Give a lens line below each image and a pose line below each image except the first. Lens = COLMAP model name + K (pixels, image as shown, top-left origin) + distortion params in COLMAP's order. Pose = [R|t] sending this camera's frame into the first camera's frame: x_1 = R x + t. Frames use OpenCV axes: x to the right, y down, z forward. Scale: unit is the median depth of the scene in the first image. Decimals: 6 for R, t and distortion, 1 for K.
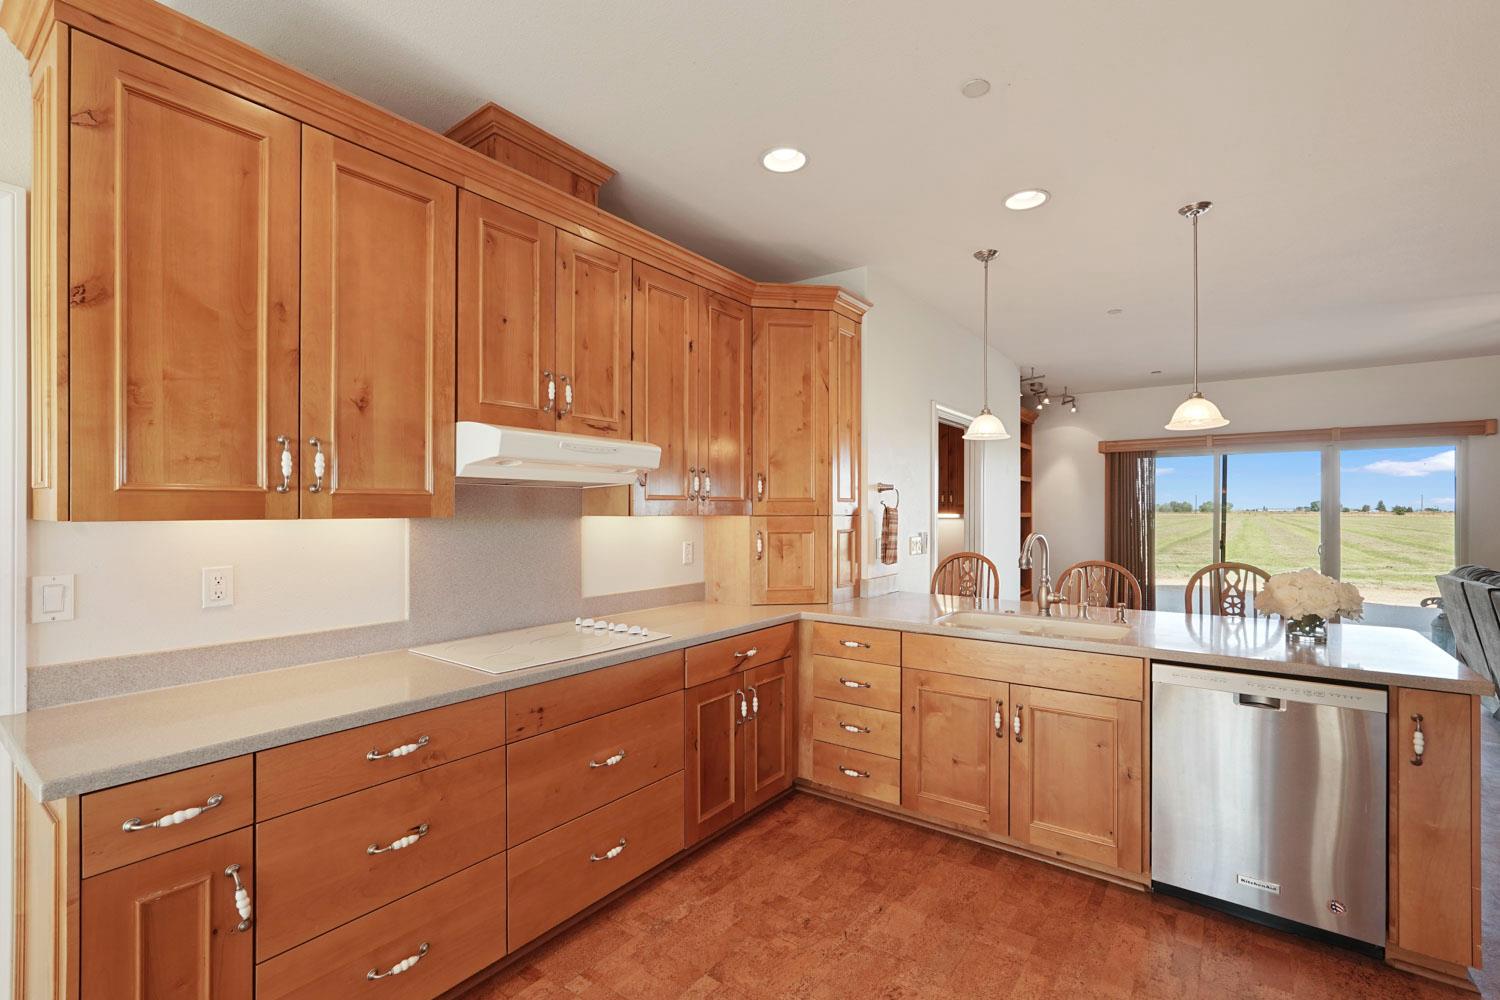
lens RADIAL K [[669.4, 0, 748.8], [0, 669.4, 509.9], [0, 0, 1]] dist [-0.012948, 0.005043]
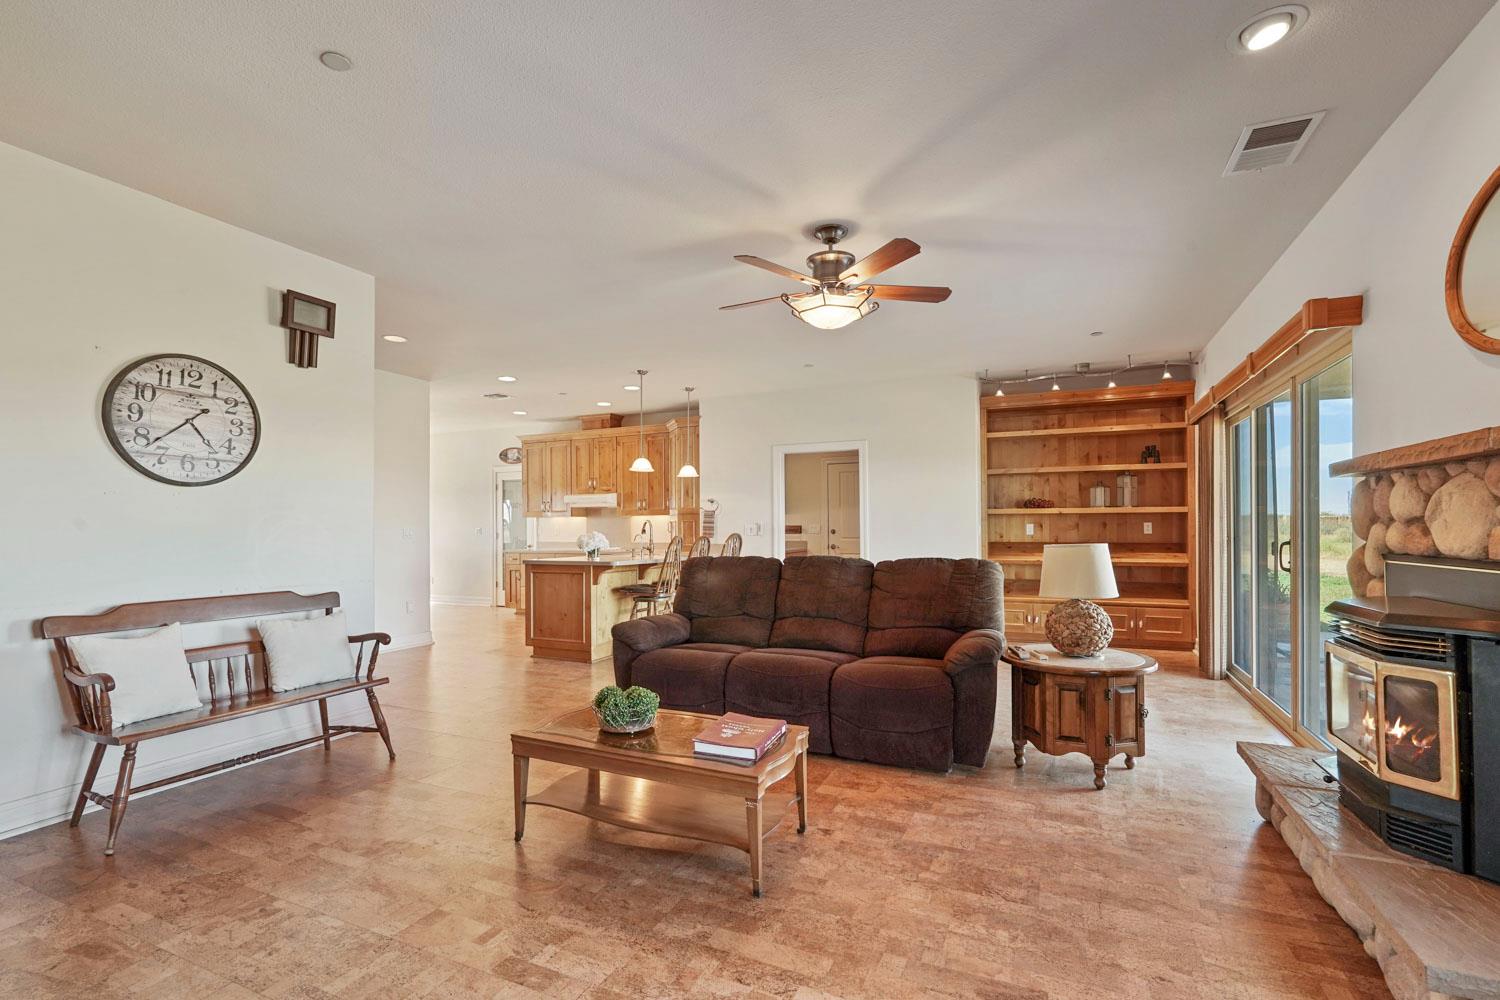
lens RADIAL K [[669.4, 0, 745.2], [0, 669.4, 514.4], [0, 0, 1]] dist [-0.012948, 0.005043]
pose [[0.200855, -0.018928, -0.979438, 3.340229], [0.007335, 0.999814, -0.017818, 0.068971], [0.979593, -0.003606, 0.200957, 1.019177]]
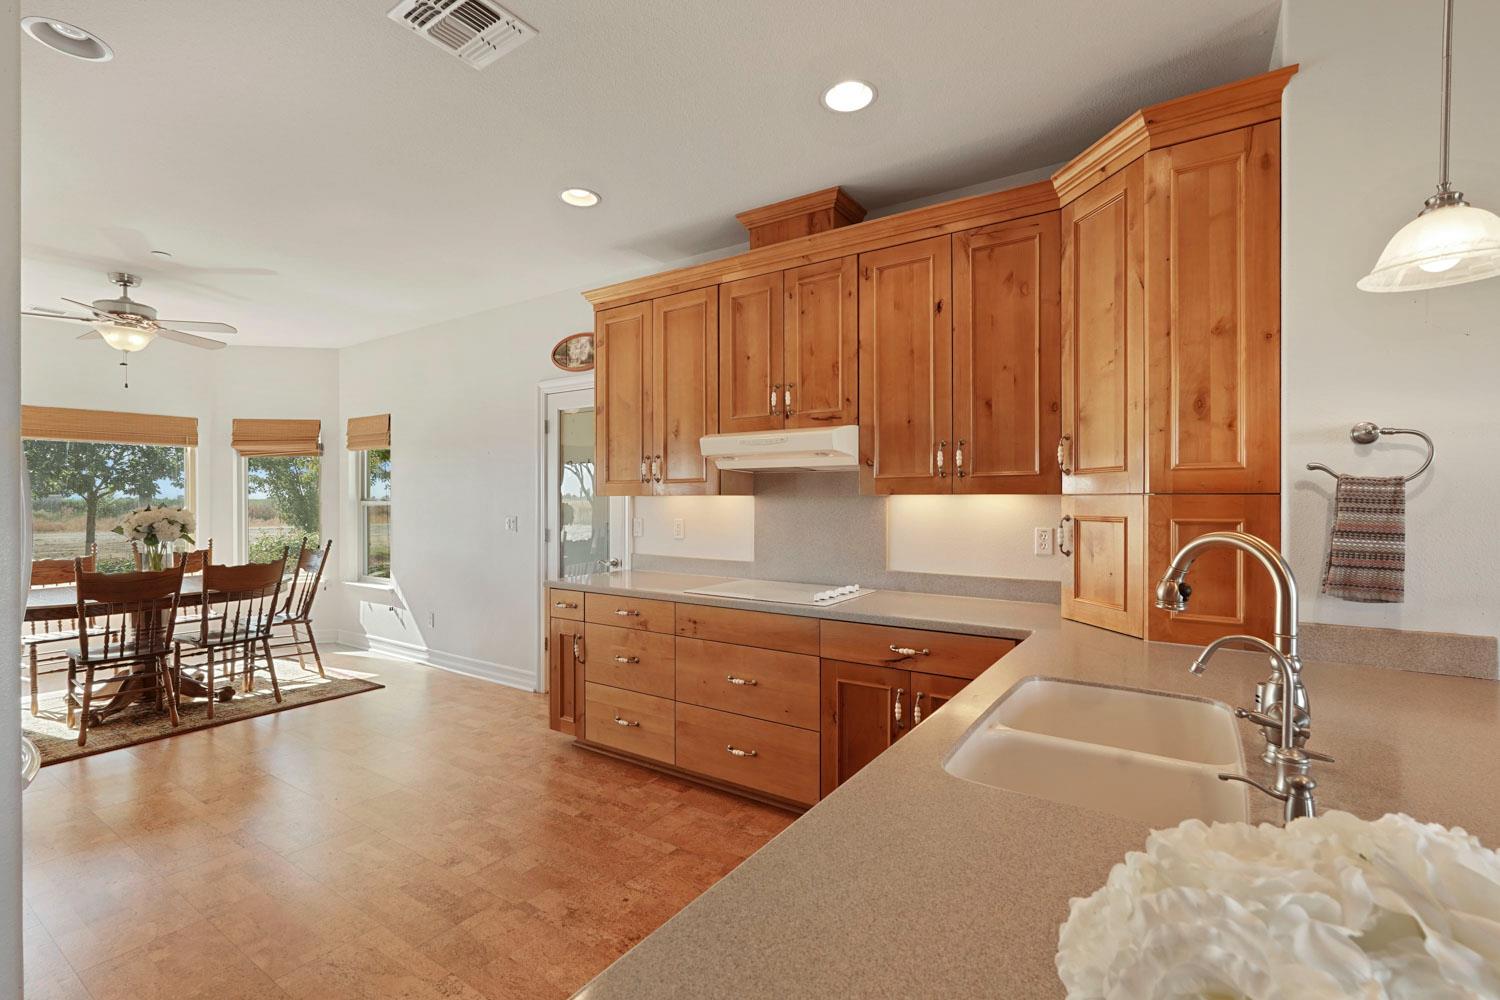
lens RADIAL K [[669.4, 0, 749.2], [0, 669.4, 497.9], [0, 0, 1]] dist [-0.012948, 0.005043]
pose [[0.043166, -0.001659, -0.999067, 0.943761], [0.000932, 0.999998, -0.001620, 0.017015], [0.999067, -0.000861, 0.043167, 0.828975]]
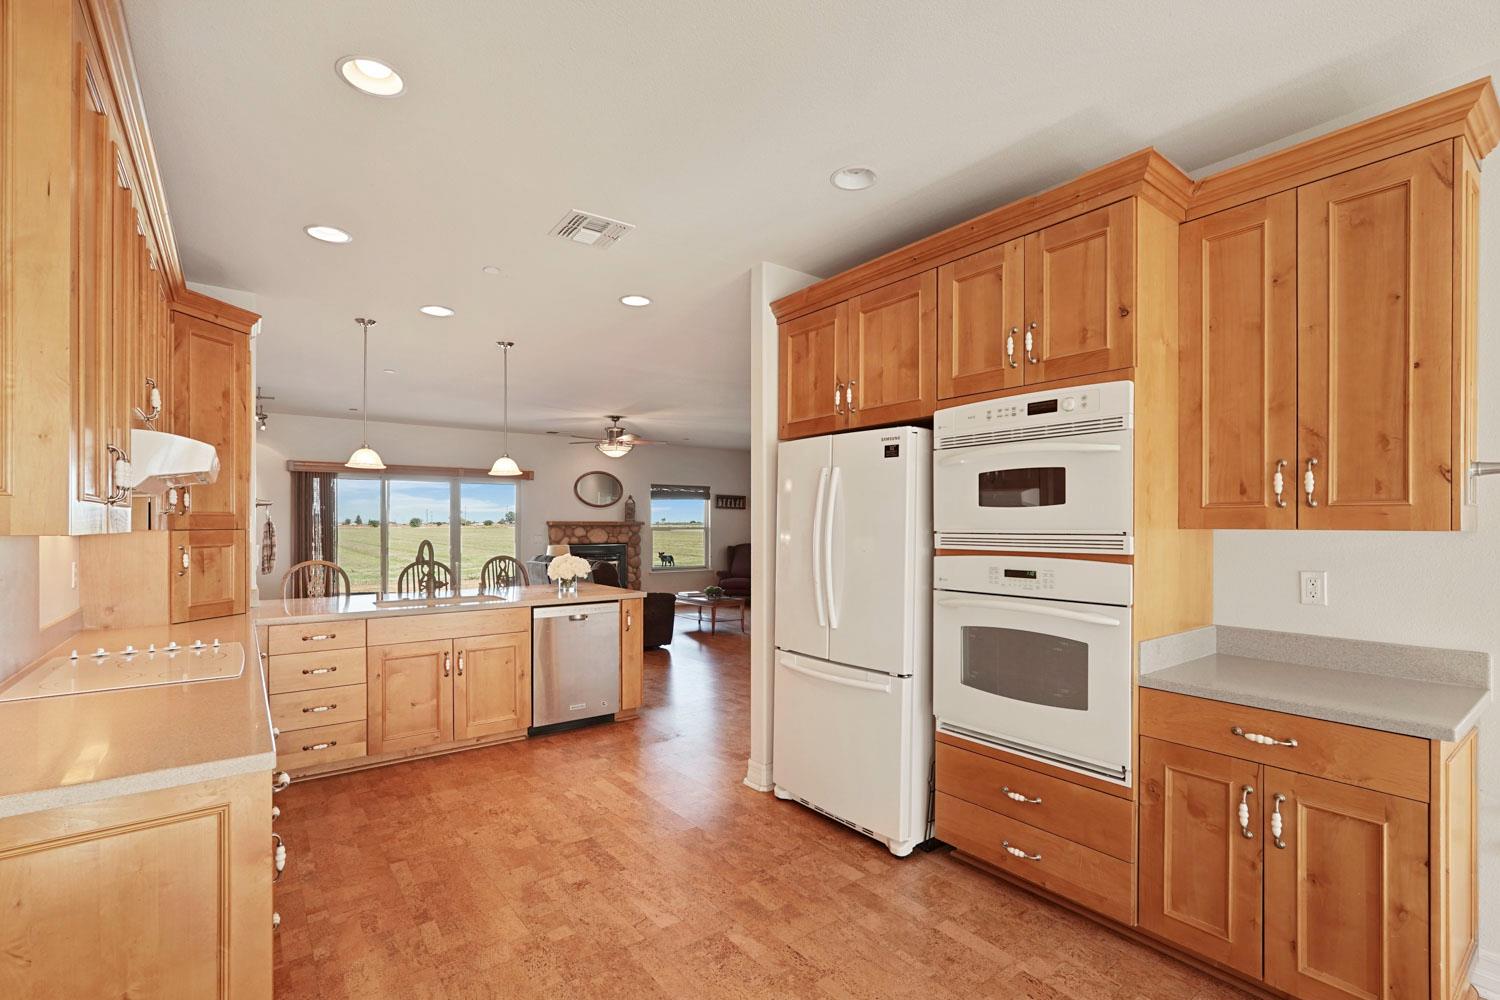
lens RADIAL K [[669.4, 0, 759.1], [0, 669.4, 524.5], [0, 0, 1]] dist [-0.012948, 0.005043]
pose [[0.264780, -0.000929, 0.964308, -0.904425], [-0.001272, 0.999998, 0.001313, -0.001959], [-0.964308, -0.001574, 0.264779, -0.069920]]
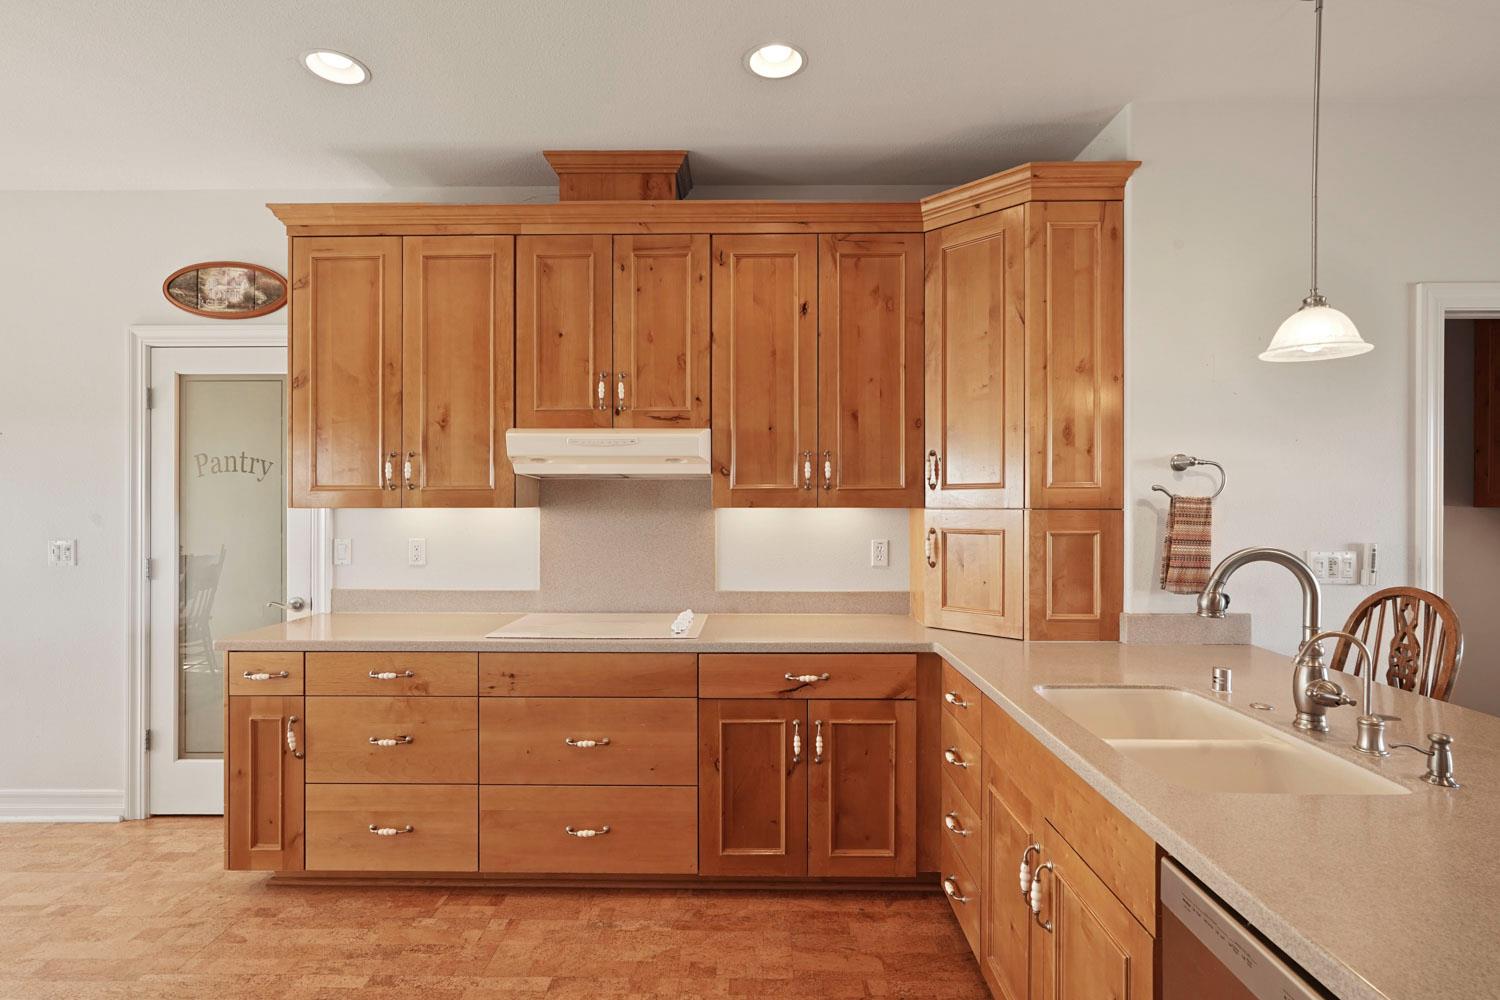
lens RADIAL K [[748.7, 0, 752.6], [0, 748.7, 500.1], [0, 0, 1]] dist [-0.009386, 0.006149]
pose [[0.583379, -0.001871, -0.812198, 0.761603], [0.001365, 0.999998, -0.001324, 0.000218], [0.812199, -0.000336, 0.583381, 0.459859]]
